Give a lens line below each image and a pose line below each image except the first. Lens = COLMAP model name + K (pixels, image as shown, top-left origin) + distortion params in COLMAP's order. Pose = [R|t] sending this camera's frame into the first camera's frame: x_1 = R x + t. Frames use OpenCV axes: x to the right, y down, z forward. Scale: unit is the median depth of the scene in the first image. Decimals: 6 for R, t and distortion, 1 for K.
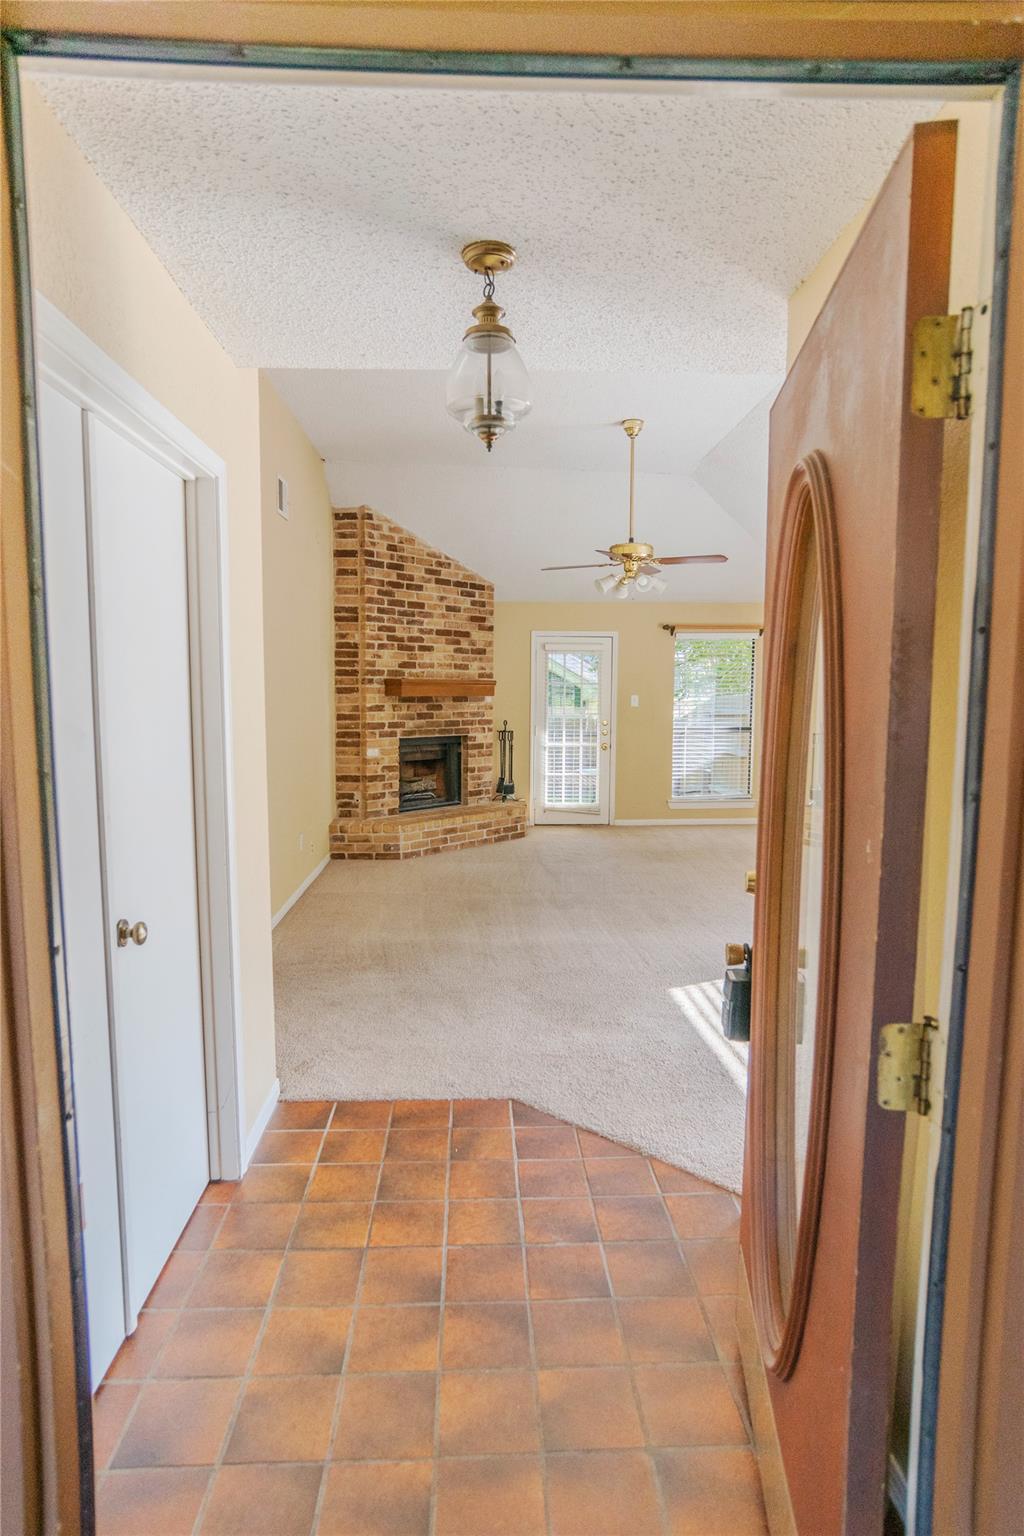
lens RADIAL K [[872.5, 0, 521.7], [0, 872.5, 770.9], [0, 0, 1]] dist [-0.025131, 0.001754]
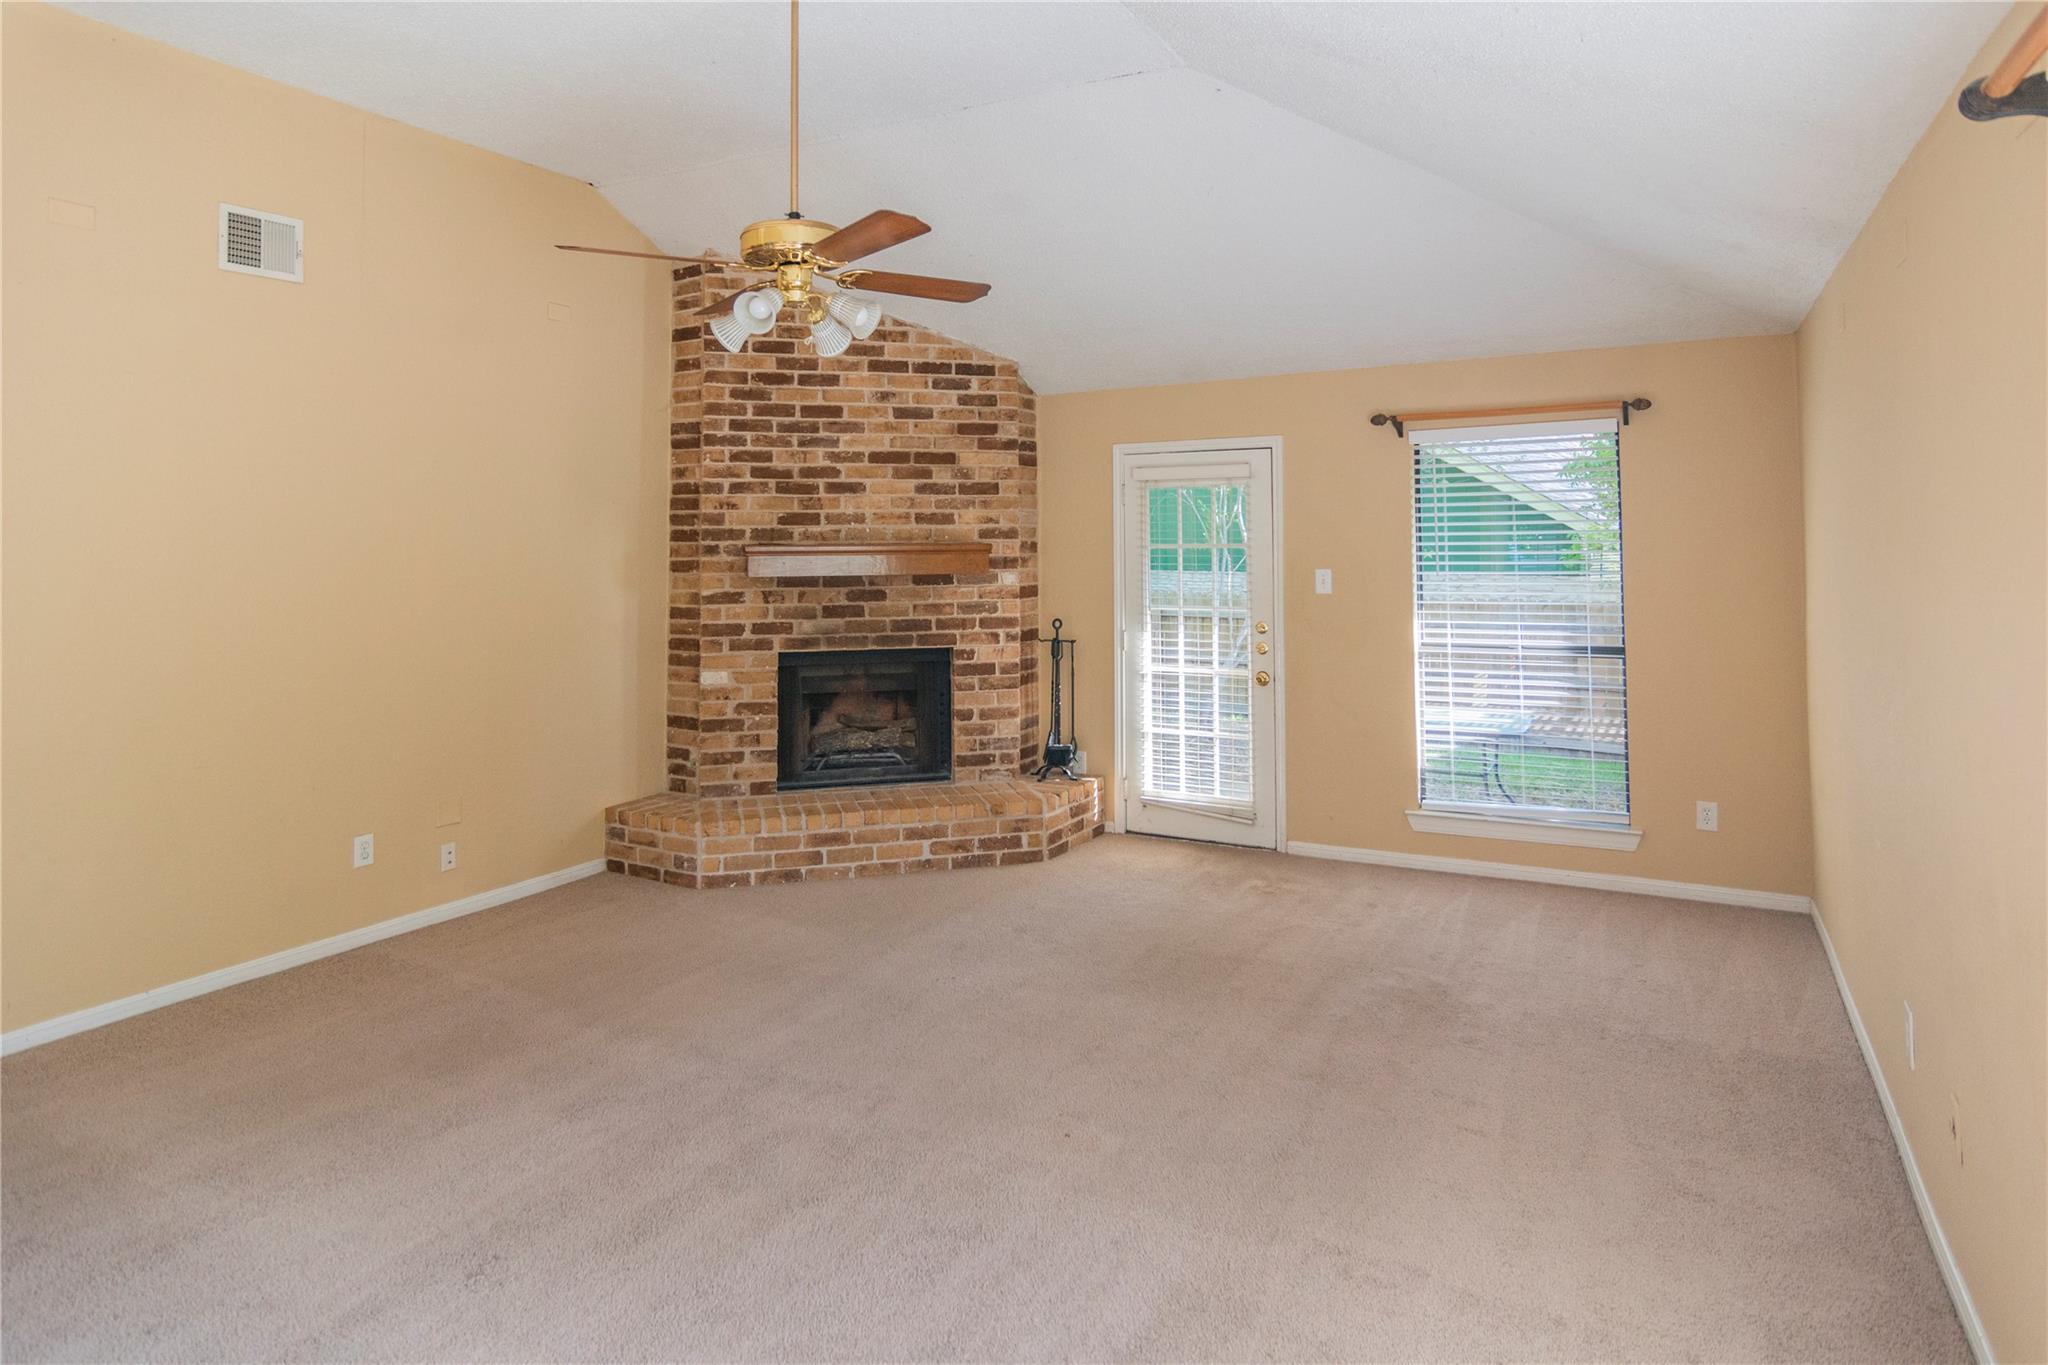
lens RADIAL K [[1163.3, 0, 985.4], [0, 1163.3, 476.1], [0, 0, 1]] dist [-0.025131, 0.001754]
pose [[0.835604, -0.044036, -0.547564, 0.379161], [-0.038130, 0.989728, -0.137782, -0.052413], [0.548007, 0.136010, 0.825342, 0.461311]]
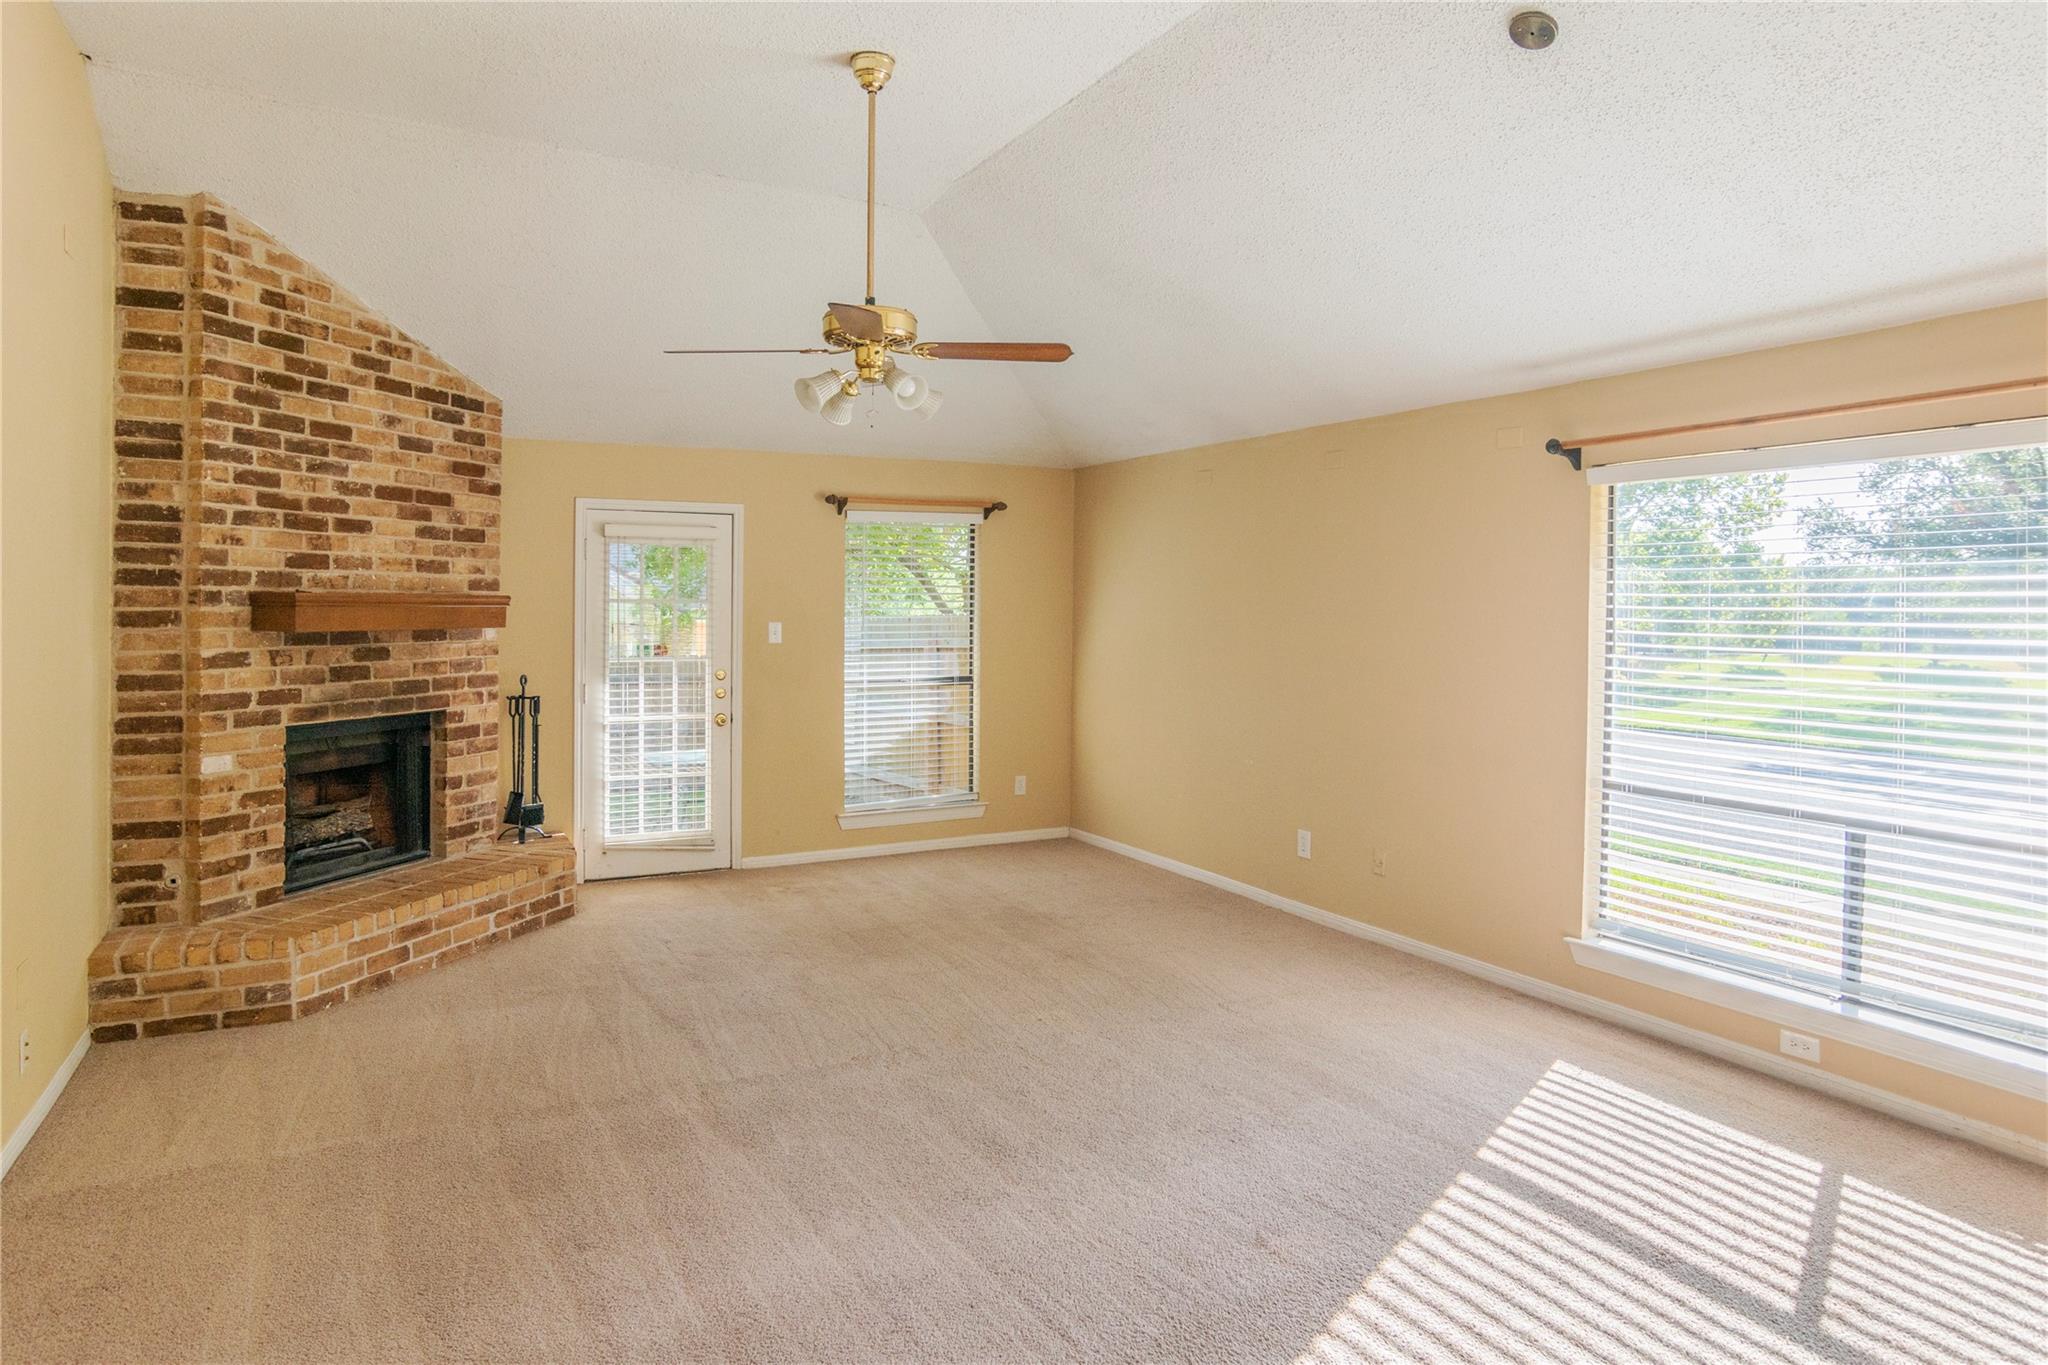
lens RADIAL K [[1234.6, 0, 995.3], [0, 1234.6, 608.2], [0, 0, 1]] dist [-0.024870, 0.014115]
pose [[0.916772, -0.001104, 0.399409, -0.060508], [0.036266, 0.996096, -0.080487, -0.034722], [-0.397761, 0.088273, 0.913233, 0.293016]]
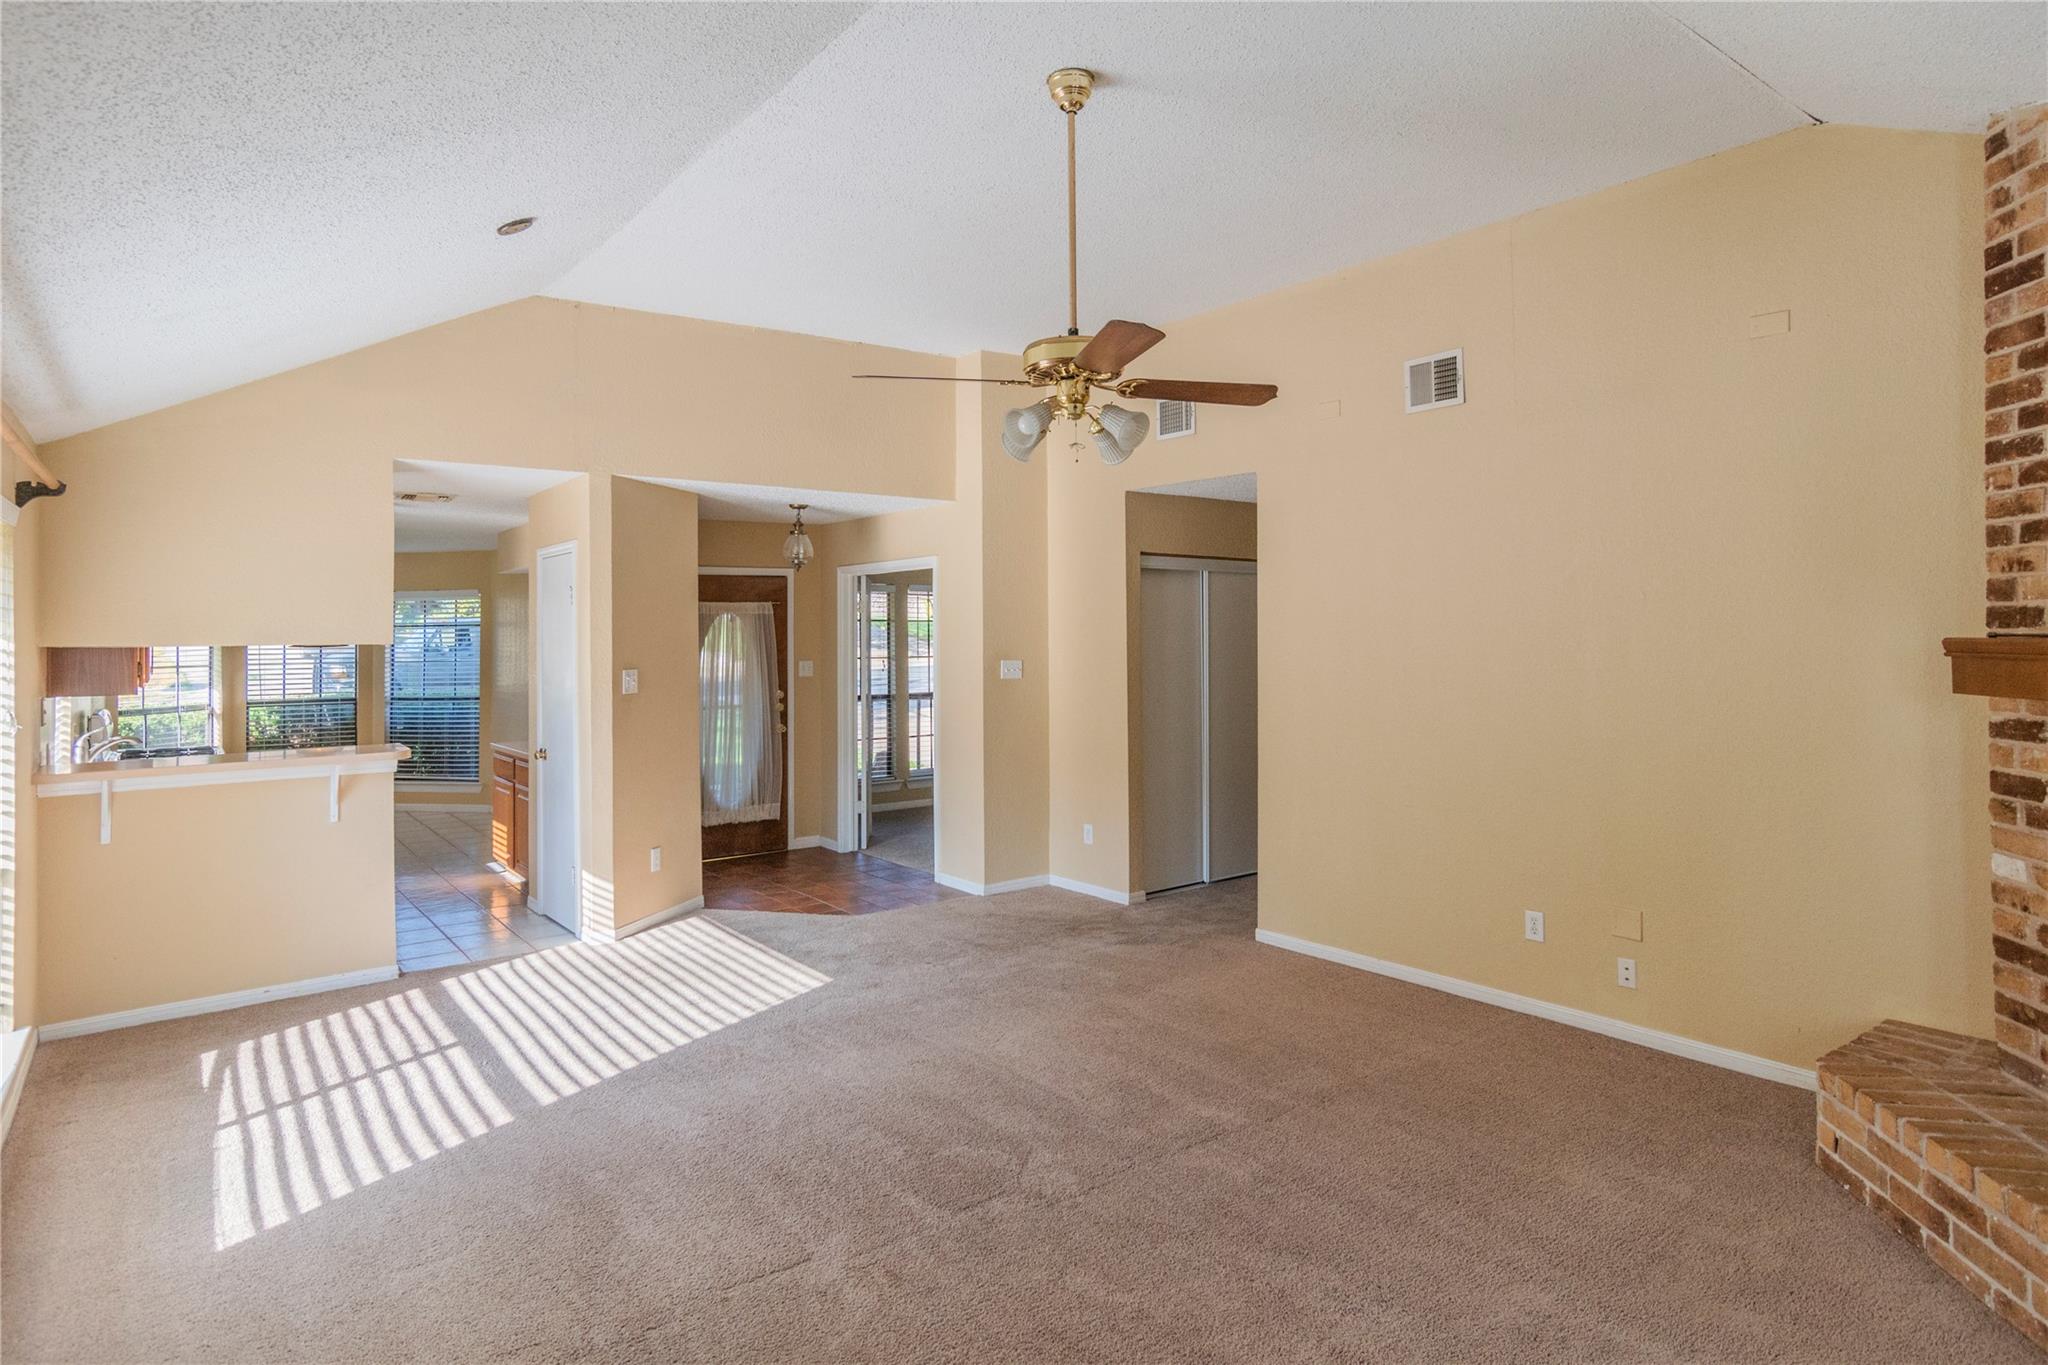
lens RADIAL K [[1163.3, 0, 1043.8], [0, 1163.3, 605.4], [0, 0, 1]] dist [-0.025131, 0.001754]
pose [[-0.823218, -0.011490, -0.567609, 0.350907], [-0.049108, 0.997489, 0.051030, -0.118749], [0.565598, 0.069883, -0.821715, 1.122275]]
